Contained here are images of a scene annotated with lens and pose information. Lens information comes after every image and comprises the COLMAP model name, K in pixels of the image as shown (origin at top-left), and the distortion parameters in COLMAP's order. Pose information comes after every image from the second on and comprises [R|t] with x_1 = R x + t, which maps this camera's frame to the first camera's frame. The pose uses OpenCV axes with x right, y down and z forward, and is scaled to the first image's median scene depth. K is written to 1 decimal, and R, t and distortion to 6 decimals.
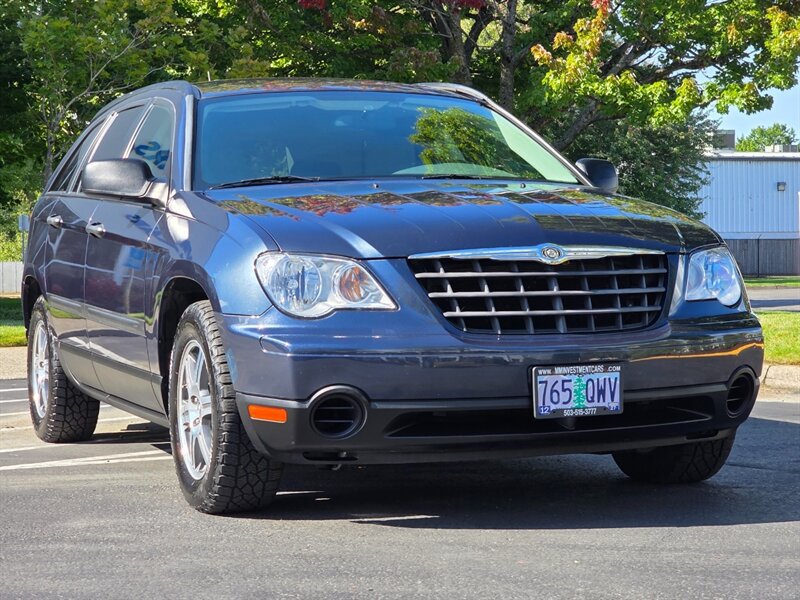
lens RADIAL K [[1937.2, 0, 398.8], [0, 1937.2, 303.3], [0, 0, 1]] dist [-0.329332, 0.000000]
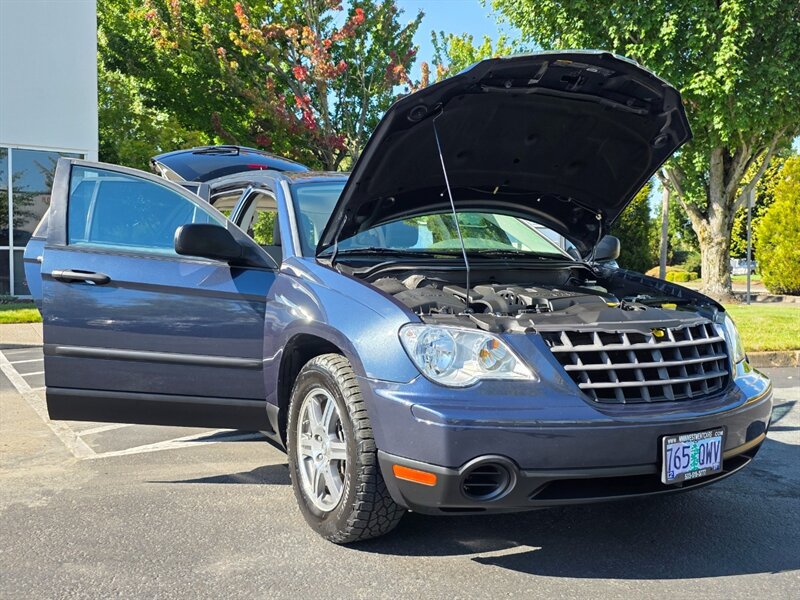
lens RADIAL K [[798.4, 0, 387.1], [0, 798.4, 280.9], [0, 0, 1]] dist [-0.000639, 0.000000]
pose [[0.988988, 0.021152, 0.146476, -0.150011], [-0.021475, 0.999769, 0.000629, -0.051339], [-0.146429, -0.003768, 0.989214, 0.557156]]
